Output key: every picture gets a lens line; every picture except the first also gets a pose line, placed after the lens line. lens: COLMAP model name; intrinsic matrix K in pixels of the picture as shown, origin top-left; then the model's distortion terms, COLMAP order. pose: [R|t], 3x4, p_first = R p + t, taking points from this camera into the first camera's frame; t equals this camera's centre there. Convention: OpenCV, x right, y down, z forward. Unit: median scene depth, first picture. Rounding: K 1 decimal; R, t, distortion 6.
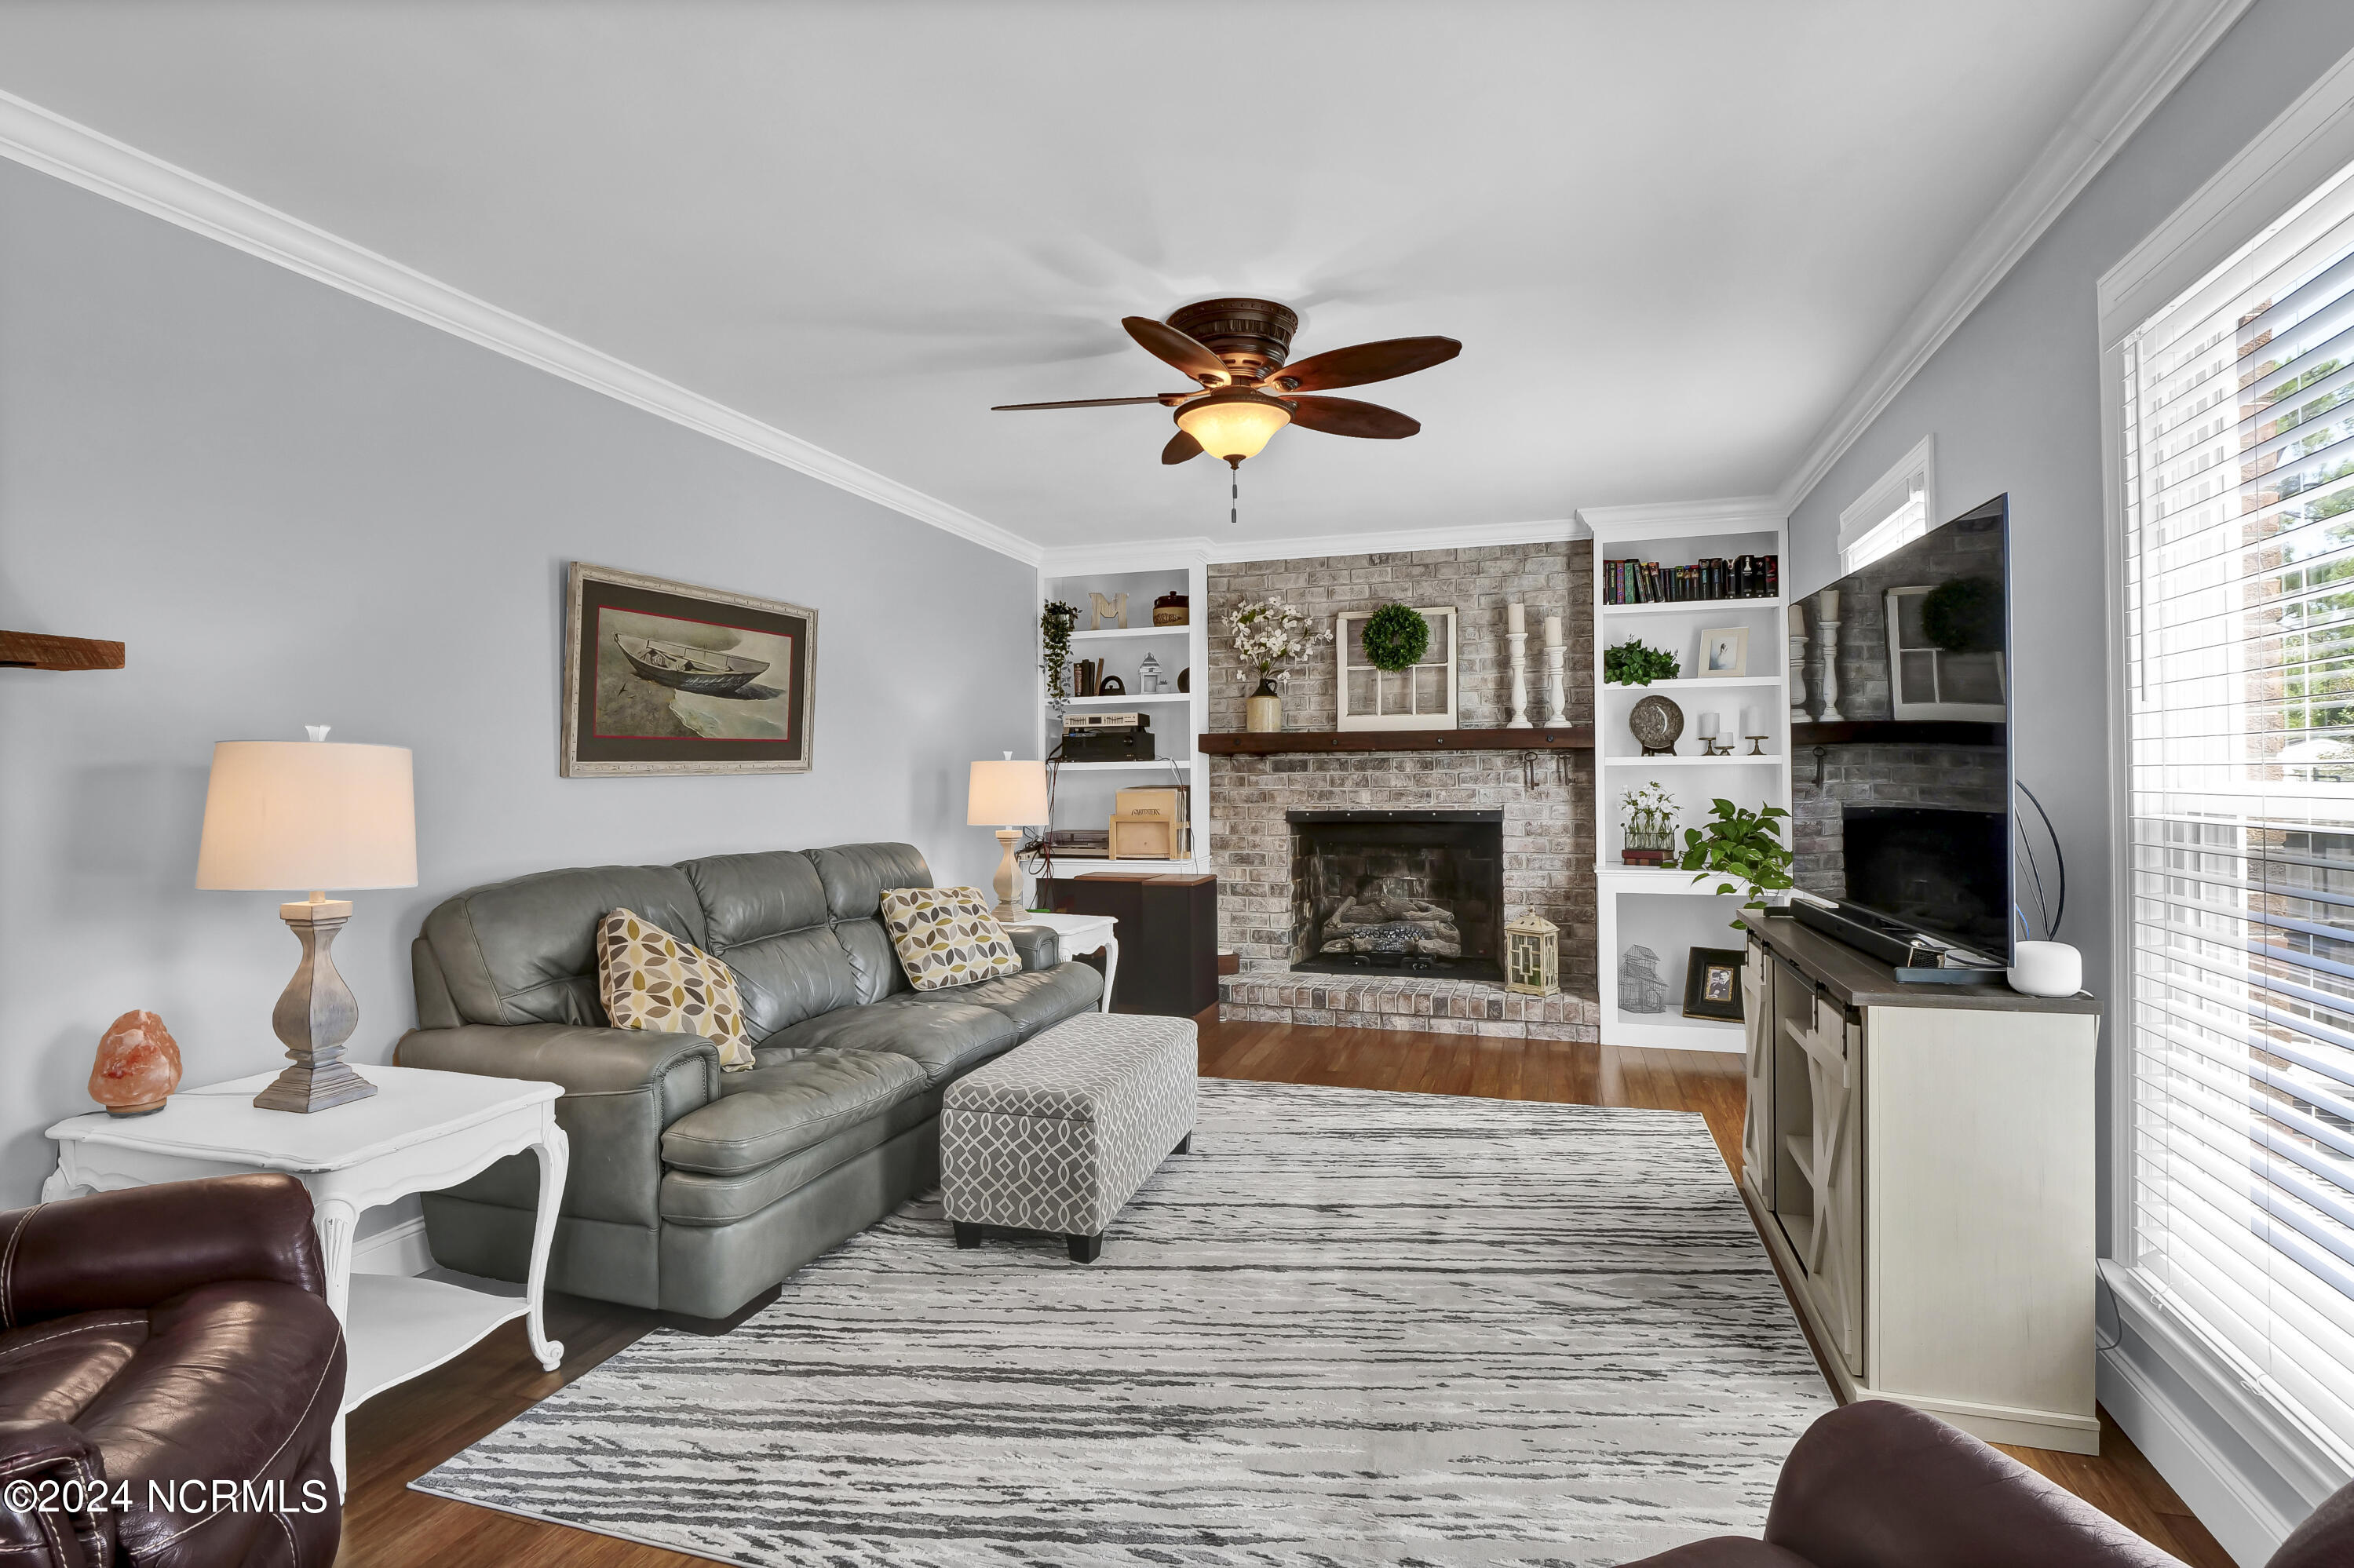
lens RADIAL K [[1188.0, 0, 1178.2], [0, 1188.0, 777.4], [0, 0, 1]] dist [-0.005614, -0.001183]
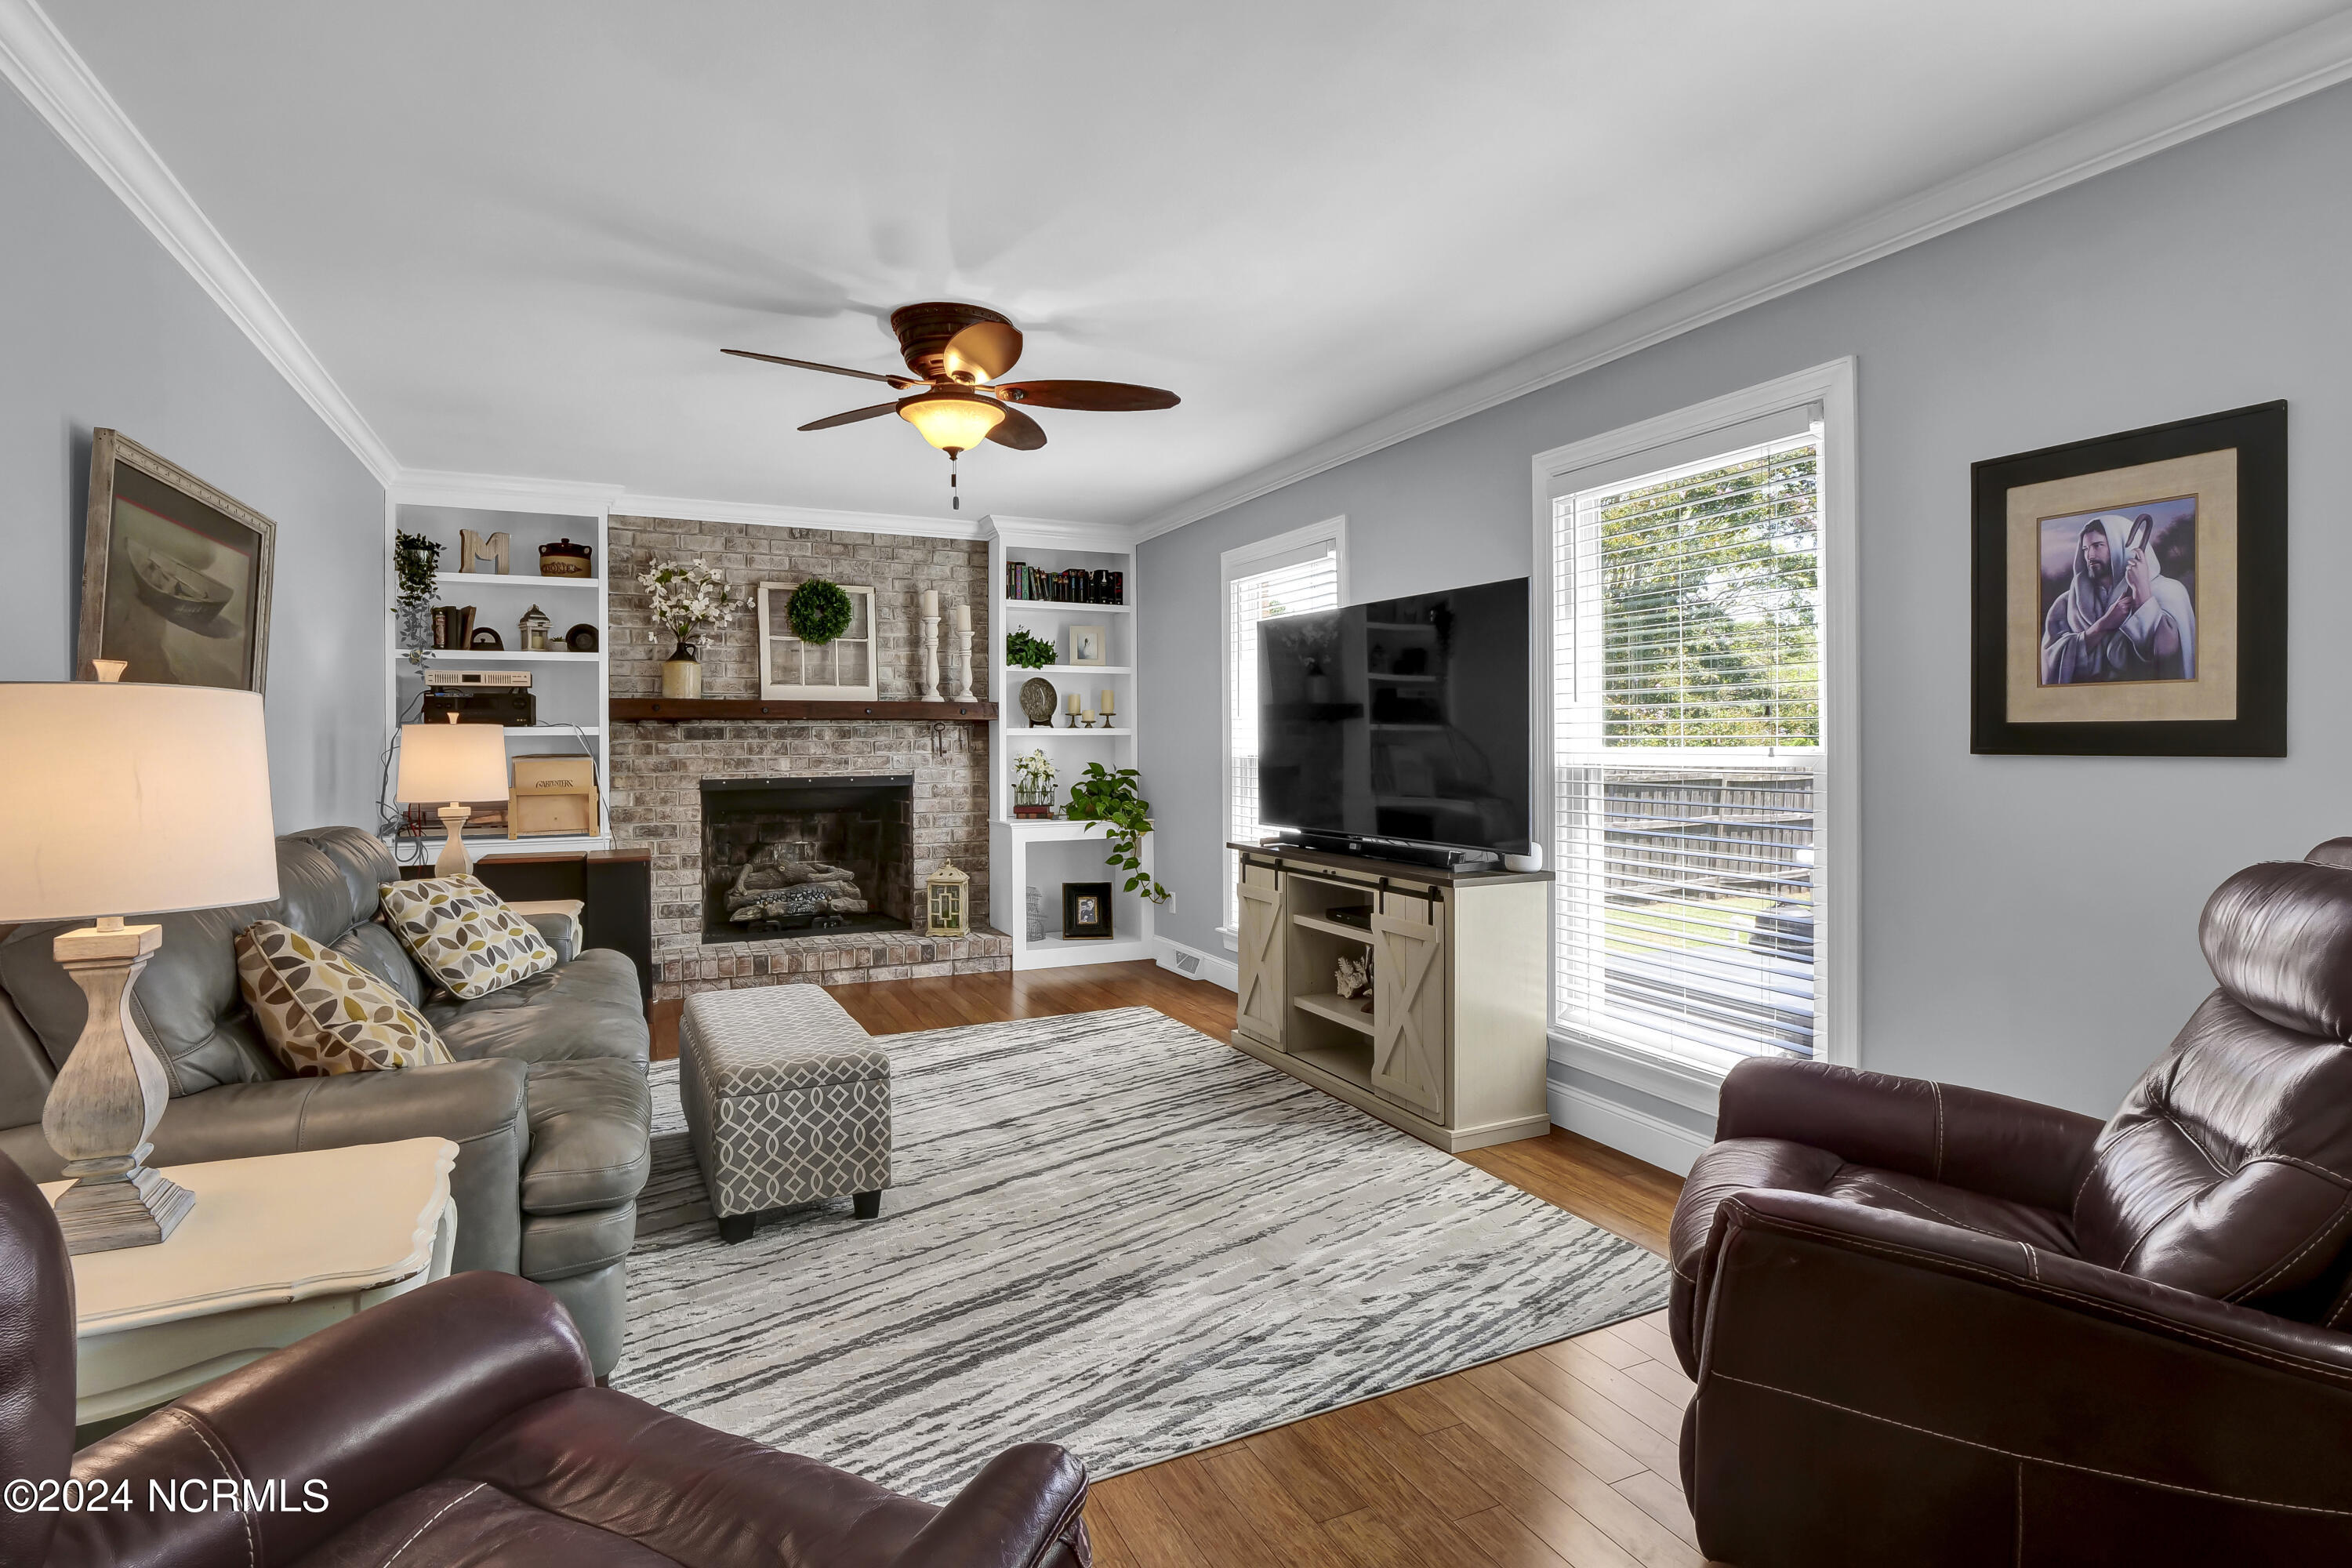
lens RADIAL K [[1152.8, 0, 1163.9], [0, 1152.8, 758.1], [0, 0, 1]] dist [-0.004999, -0.001552]
pose [[0.729599, -0.006213, 0.683847, -0.303966], [-0.000478, 0.999954, 0.009595, 0.001389], [-0.683875, -0.007328, 0.729562, 0.056370]]
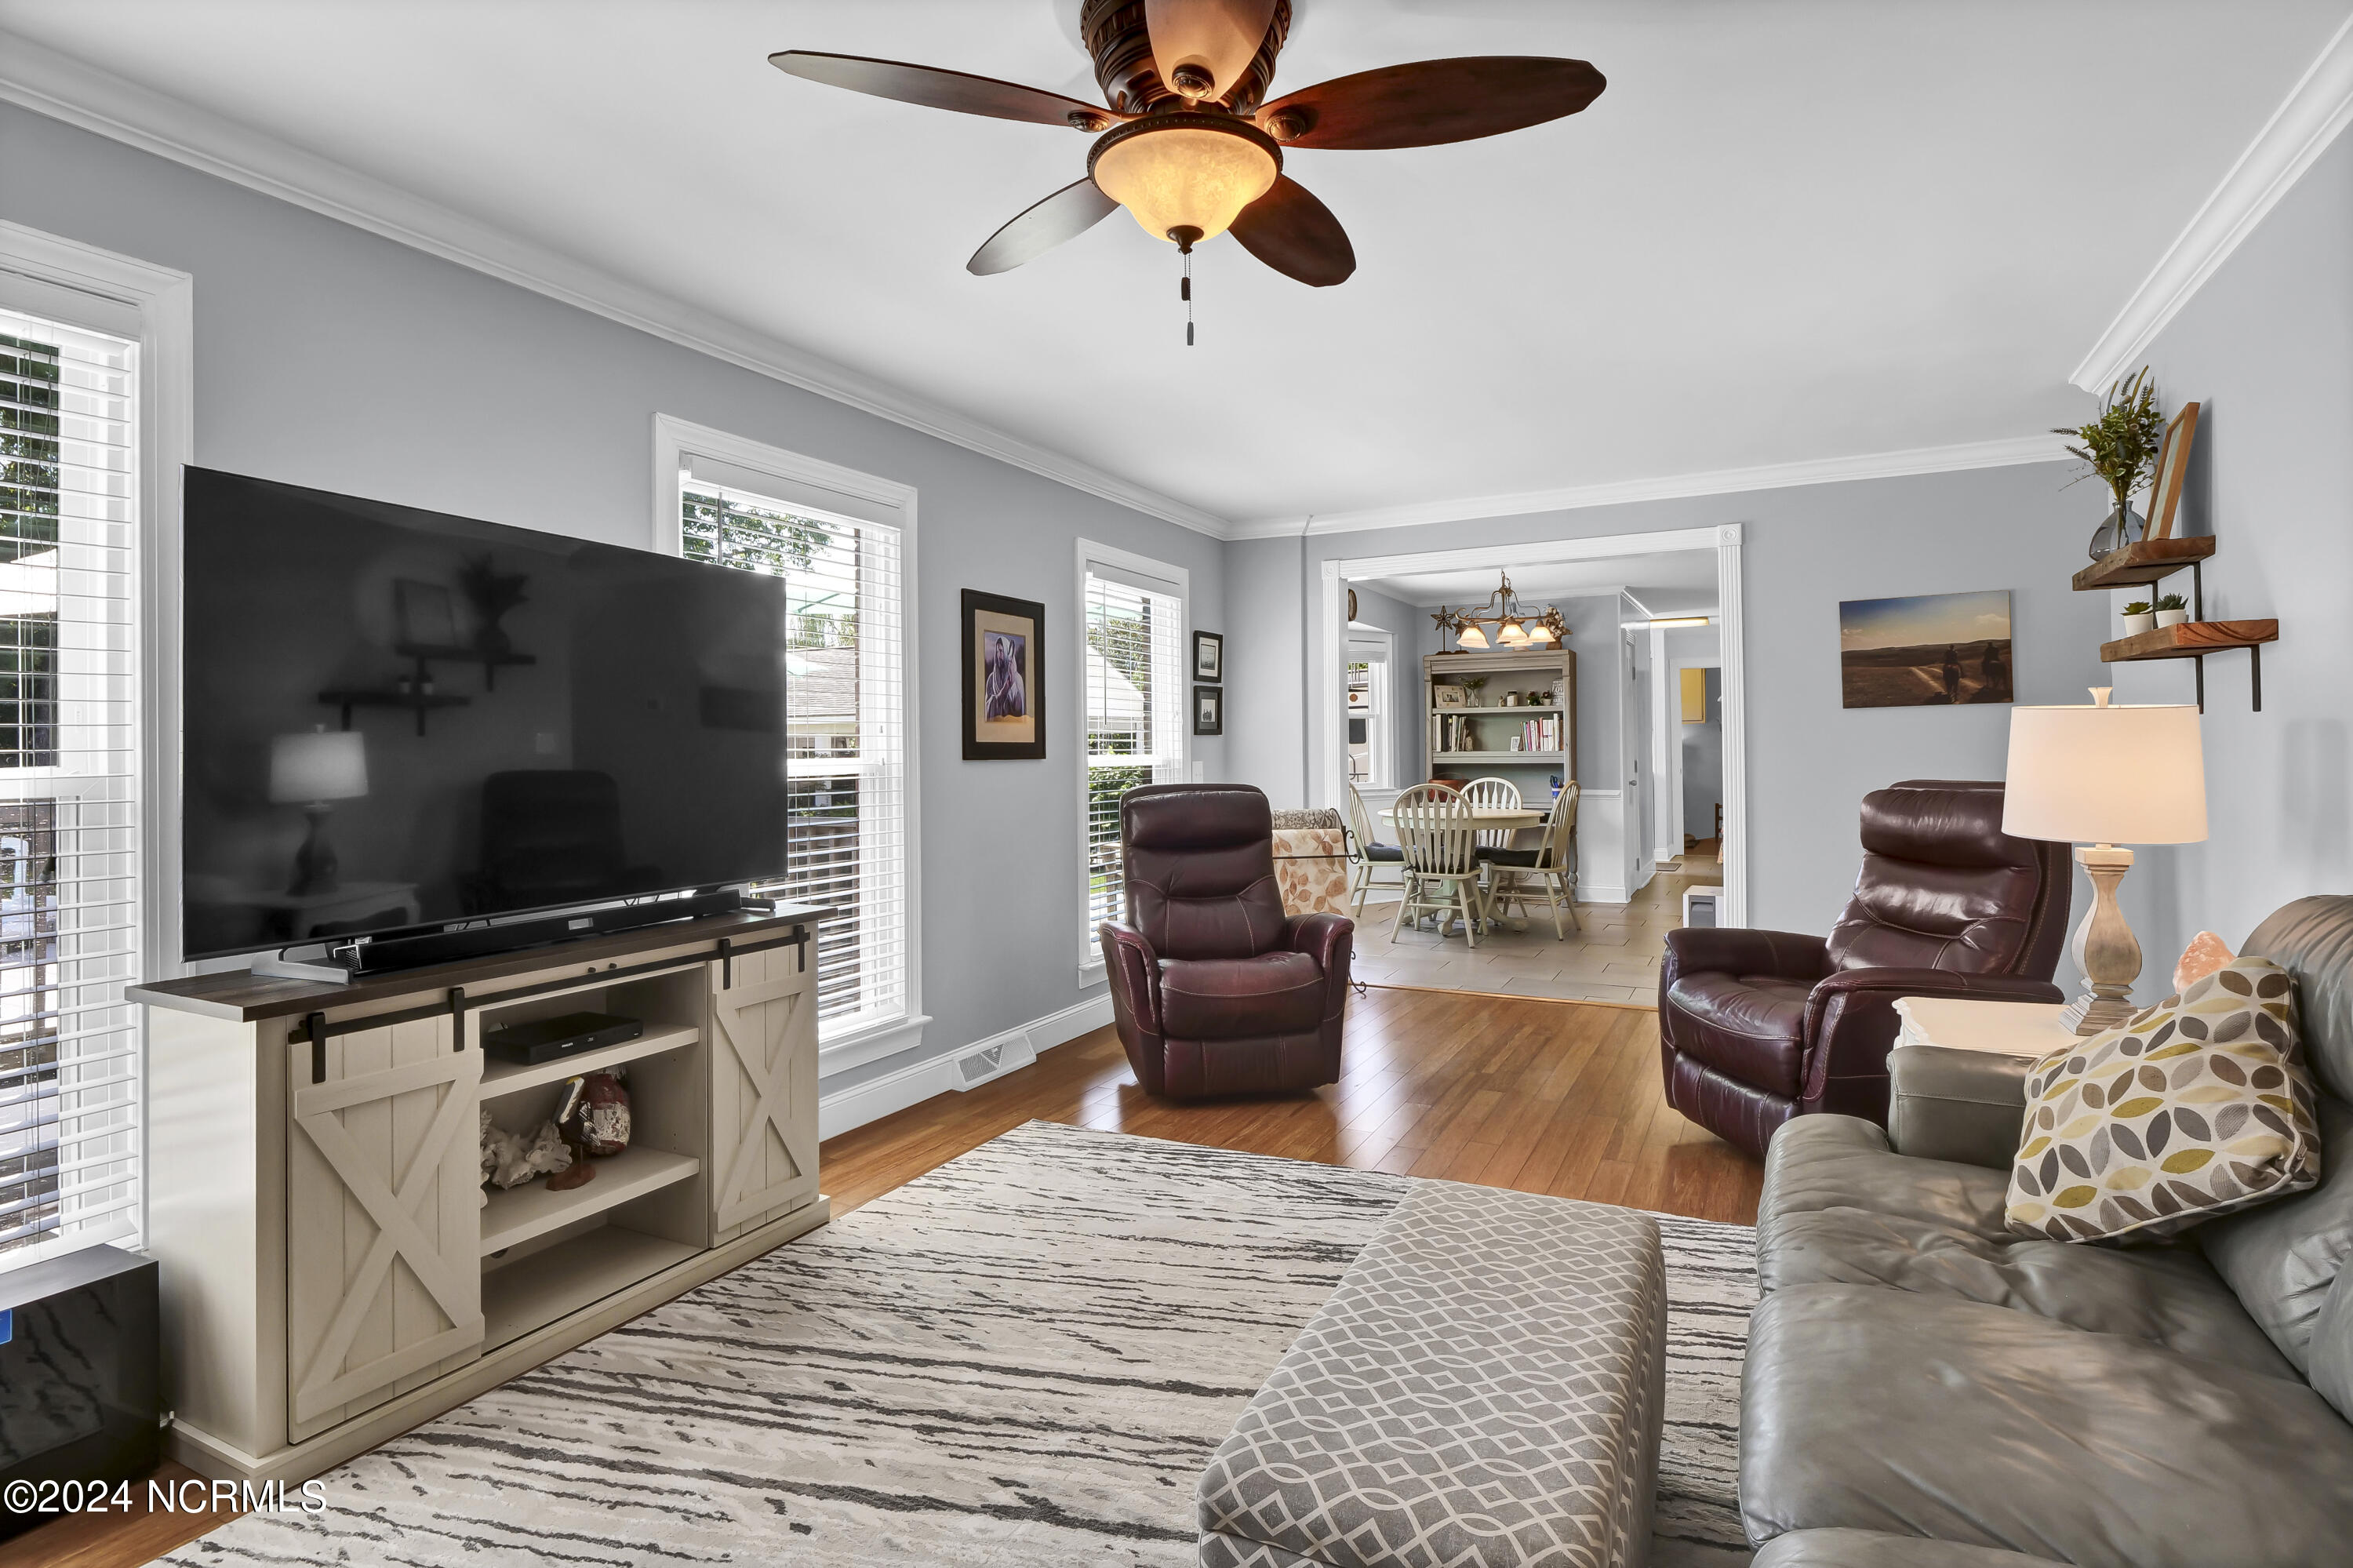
lens RADIAL K [[1153.3, 0, 1164.4], [0, 1153.3, 758.0], [0, 0, 1]] dist [-0.004999, -0.001552]
pose [[-0.983957, 0.014053, 0.177854, -0.025244], [0.015443, 0.999860, 0.006433, -0.000307], [-0.177739, 0.009076, -0.984036, 0.908910]]
